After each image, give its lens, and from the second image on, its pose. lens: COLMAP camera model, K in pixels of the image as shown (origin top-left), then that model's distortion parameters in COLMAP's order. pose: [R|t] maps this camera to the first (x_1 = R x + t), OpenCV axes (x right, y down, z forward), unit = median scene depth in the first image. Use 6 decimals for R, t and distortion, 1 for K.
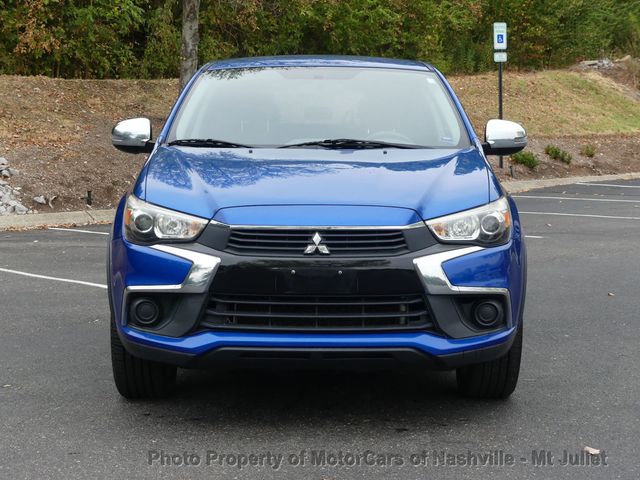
lens RADIAL K [[1268.4, 0, 321.1], [0, 1268.4, 237.3], [0, 0, 1]] dist [-0.052005, 0.000000]
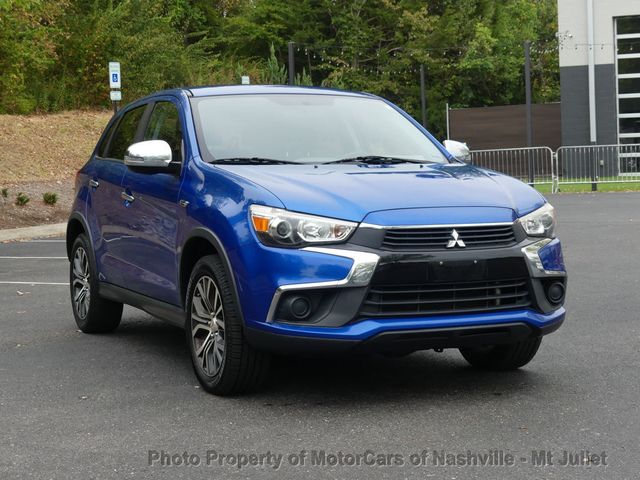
lens RADIAL K [[1268.4, 0, 322.0], [0, 1268.4, 244.8], [0, 0, 1]] dist [-0.052005, 0.000000]
pose [[0.913185, -0.038047, 0.405765, -0.574321], [0.049263, 0.998637, -0.017228, 0.023776], [-0.404557, 0.035722, 0.913815, -0.033373]]
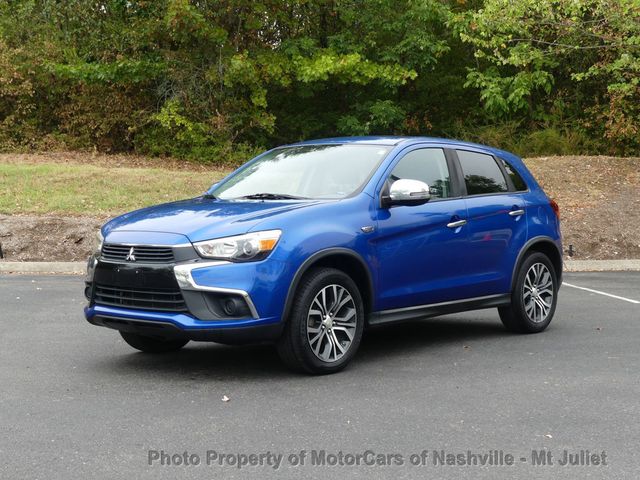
lens RADIAL K [[1060.9, 0, 324.3], [0, 1060.9, 243.3], [0, 0, 1]] dist [-0.002782, 0.000000]
pose [[0.760844, 0.025600, -0.648430, 1.030641], [-0.056616, 0.998030, -0.027028, 0.013336], [0.646461, 0.057276, 0.760794, 0.111781]]
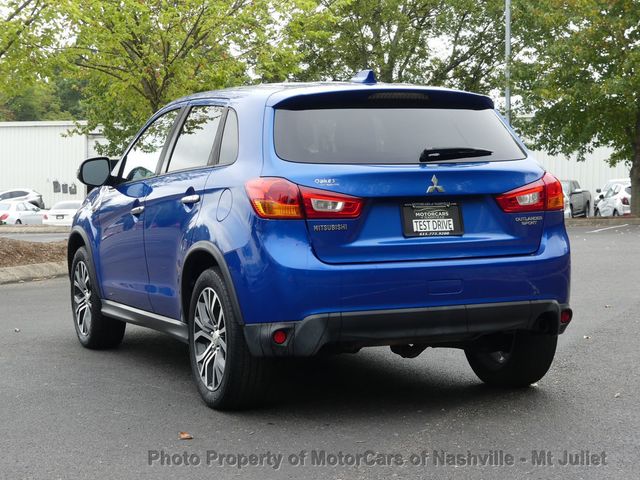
lens RADIAL K [[1345.2, 0, 319.5], [0, 1345.2, 242.0], [0, 0, 1]] dist [-0.069118, 0.000000]
pose [[-0.922166, 0.034150, -0.385283, 0.559781], [-0.018112, 0.991190, 0.131207, -0.232789], [0.386369, 0.127973, -0.913423, 2.863828]]
